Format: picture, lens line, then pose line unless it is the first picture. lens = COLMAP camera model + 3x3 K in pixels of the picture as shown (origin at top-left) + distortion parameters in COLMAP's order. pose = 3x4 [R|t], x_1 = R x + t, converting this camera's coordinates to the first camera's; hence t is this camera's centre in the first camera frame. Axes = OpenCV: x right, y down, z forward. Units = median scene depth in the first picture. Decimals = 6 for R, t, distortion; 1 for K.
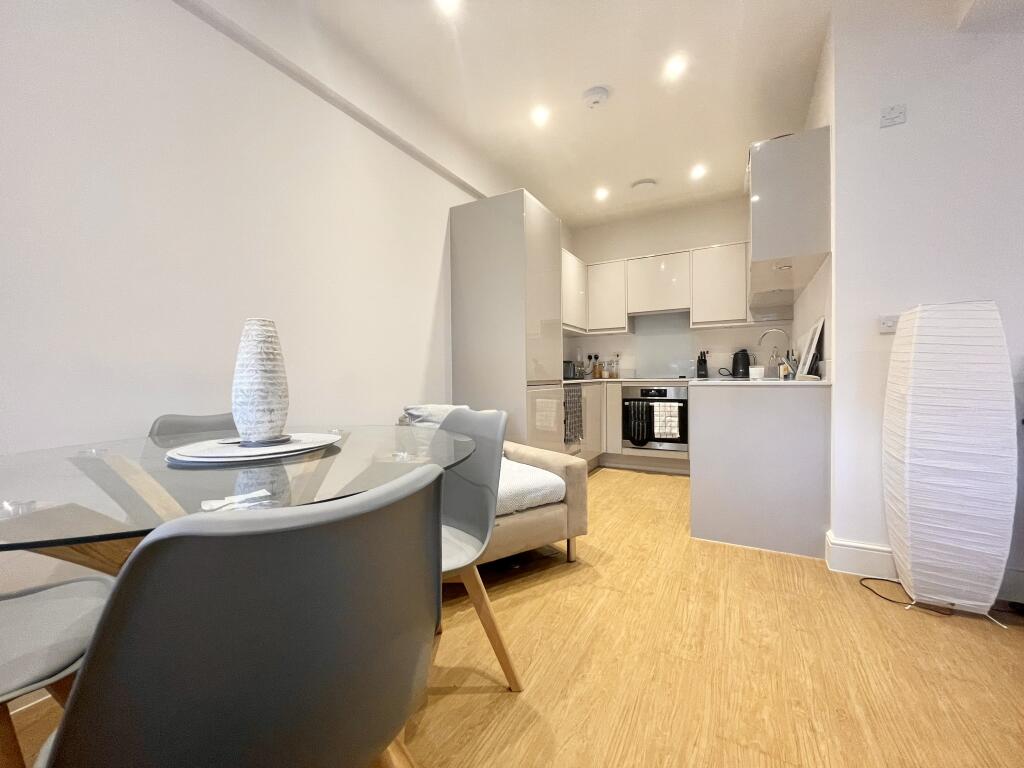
lens RADIAL K [[407.8, 0, 508.2], [0, 407.8, 382.0], [0, 0, 1]] dist [0.001539, -0.000040]
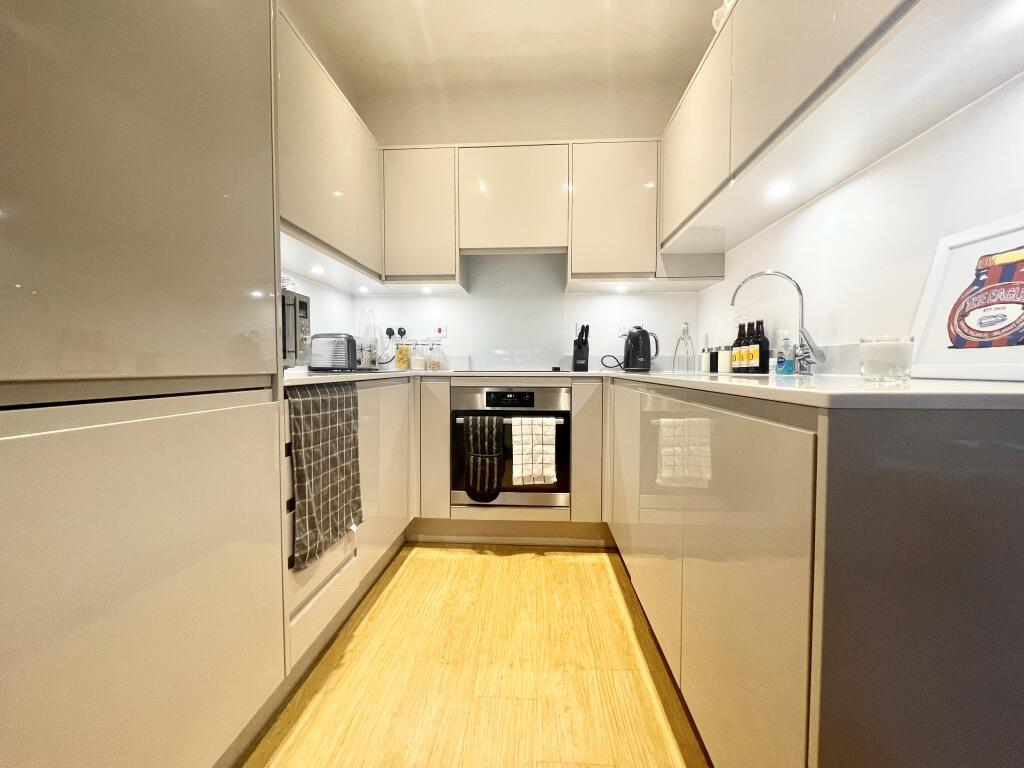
lens RADIAL K [[407.8, 0, 508.5], [0, 407.8, 382.6], [0, 0, 1]] dist [0.001539, -0.000040]
pose [[0.899261, -0.003256, 0.437401, 0.126464], [-0.005446, 0.999811, 0.018638, -0.004070], [-0.437379, -0.019143, 0.899074, 0.532641]]
